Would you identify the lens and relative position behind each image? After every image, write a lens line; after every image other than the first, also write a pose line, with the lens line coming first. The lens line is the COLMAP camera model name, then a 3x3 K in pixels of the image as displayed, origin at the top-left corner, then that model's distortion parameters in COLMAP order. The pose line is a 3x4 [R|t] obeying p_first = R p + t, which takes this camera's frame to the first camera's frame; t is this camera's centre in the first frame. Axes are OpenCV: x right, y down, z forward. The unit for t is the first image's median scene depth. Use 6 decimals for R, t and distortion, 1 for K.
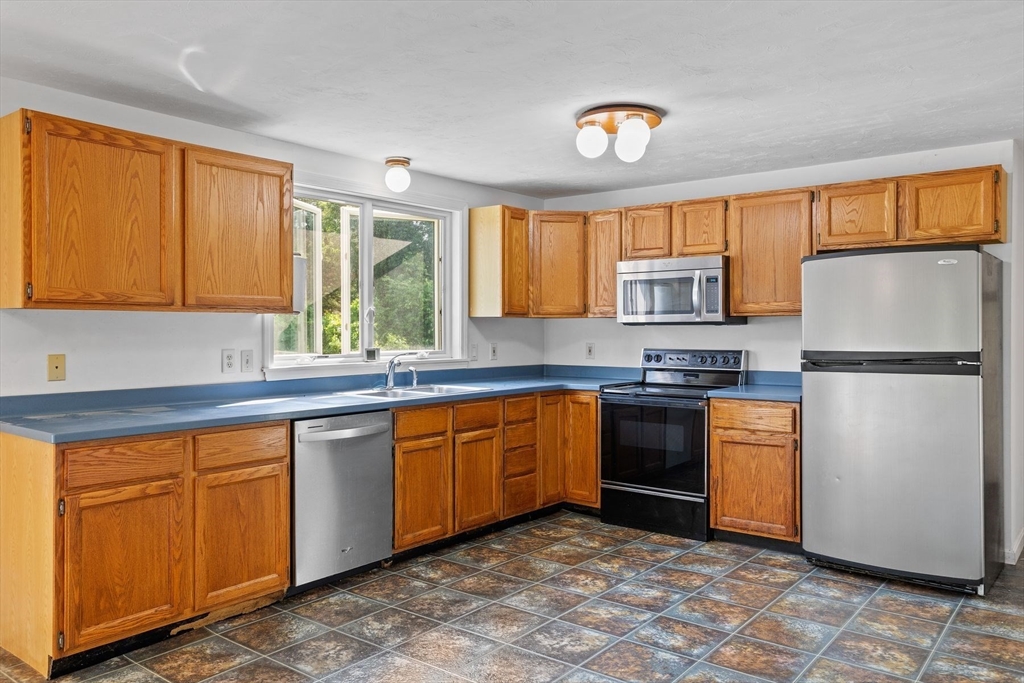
lens RADIAL K [[761.6, 0, 515.1], [0, 761.6, 334.1], [0, 0, 1]] dist [-0.023402, 0.056718]
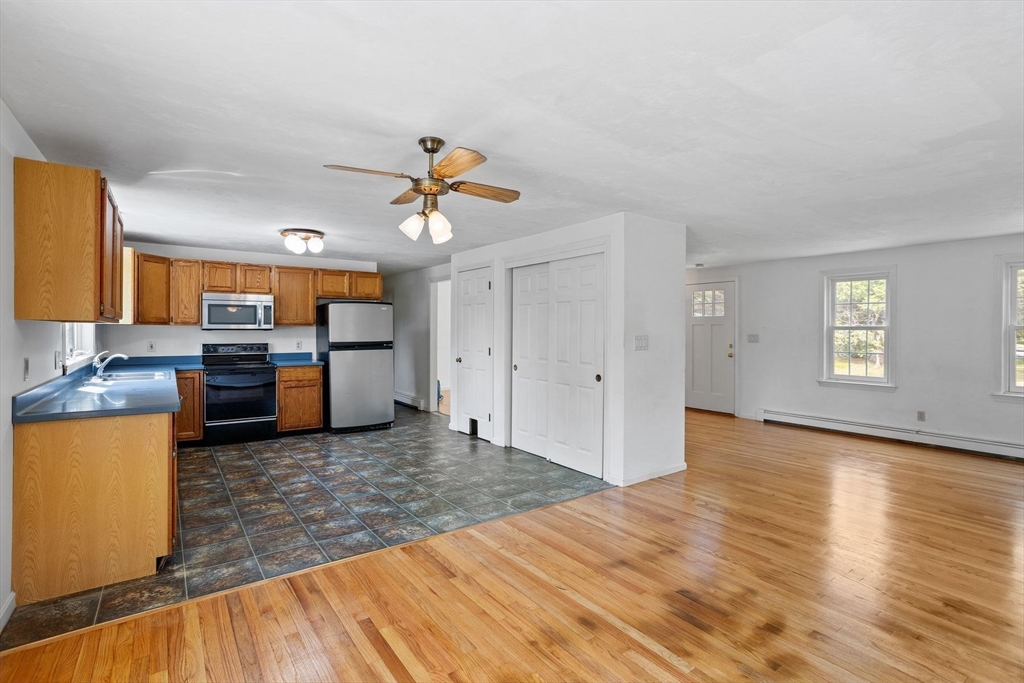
lens RADIAL K [[492.5, 0, 509.4], [0, 492.5, 332.0], [0, 0, 1]] dist [-0.050458, 0.029761]
pose [[0.281640, -0.002522, 0.959517, -0.895243], [0.002552, 0.999995, 0.001879, -0.010265], [-0.959517, 0.001919, 0.281645, 0.057578]]
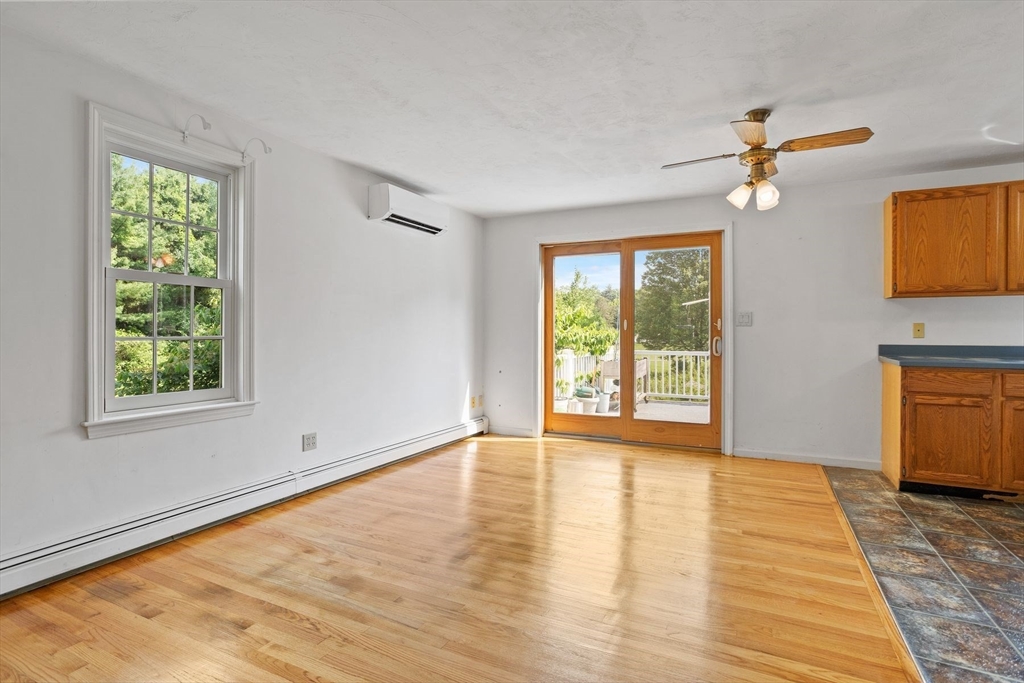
lens RADIAL K [[508.1, 0, 514.3], [0, 508.1, 334.2], [0, 0, 1]] dist [-0.059607, 0.033455]
pose [[0.208808, 0.001953, -0.977955, 0.266557], [-0.006548, 0.999978, 0.000599, 0.046614], [0.977935, 0.006278, 0.208816, -0.130975]]
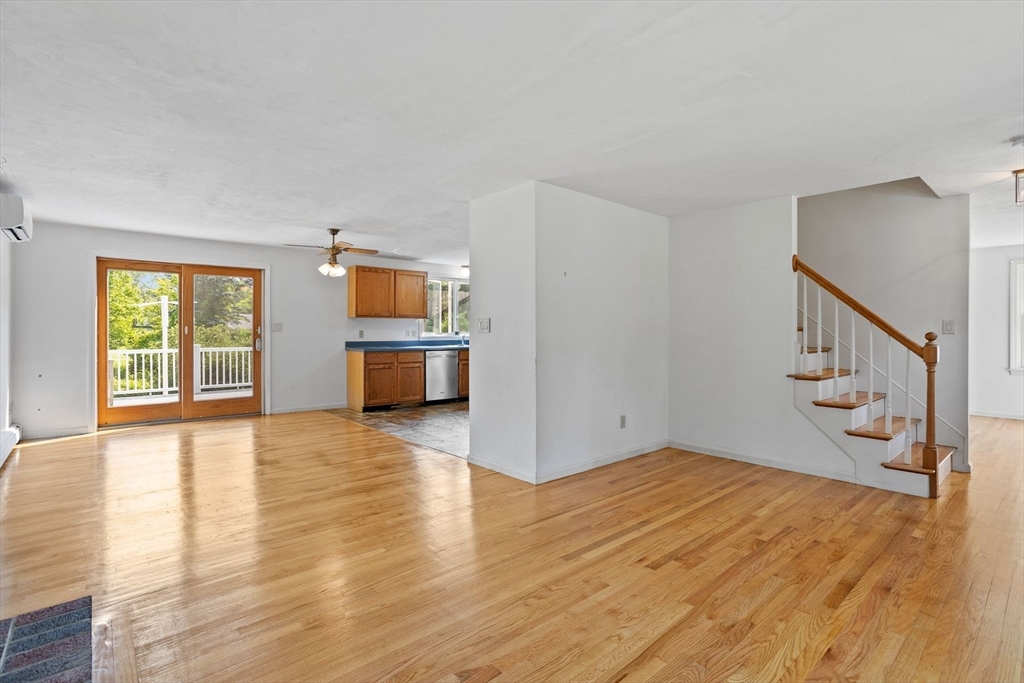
lens RADIAL K [[495.7, 0, 515.2], [0, 495.7, 330.3], [0, 0, 1]] dist [-0.039023, 0.032141]
pose [[0.984492, 0.002873, -0.175407, 0.410020], [-0.003904, 0.999977, -0.005537, 0.028956], [0.175387, 0.006136, 0.984480, -0.921057]]
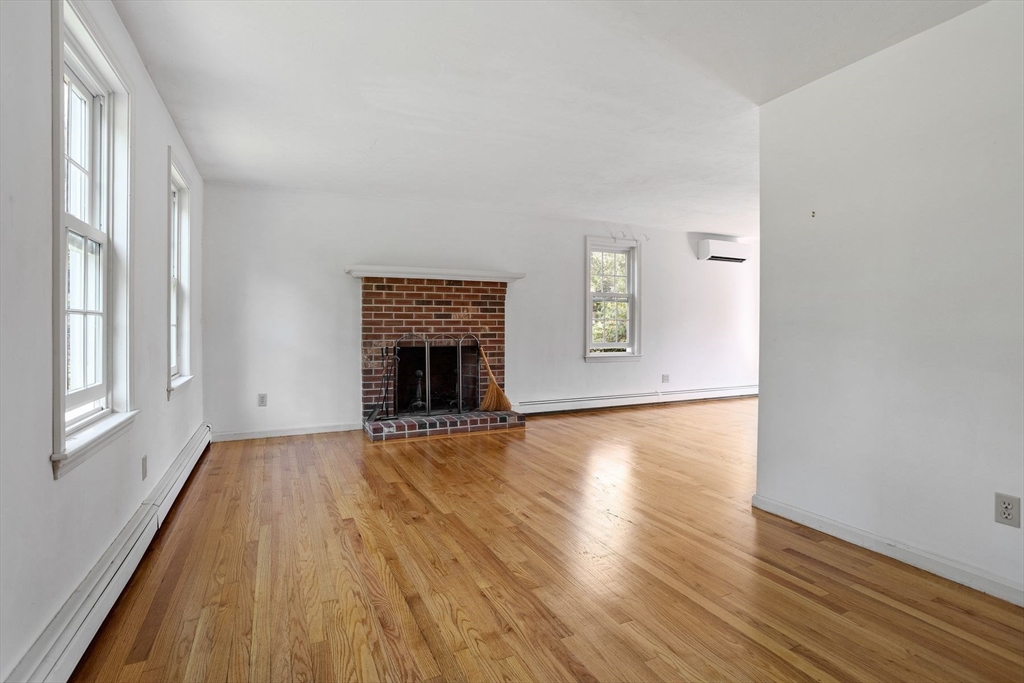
lens RADIAL K [[508.1, 0, 514.3], [0, 508.1, 334.2], [0, 0, 1]] dist [-0.059607, 0.033455]
pose [[-0.442234, 0.013230, -0.896802, 1.067484], [-0.007884, 0.999795, 0.018637, 0.056426], [0.896865, 0.015313, -0.442039, -0.005561]]
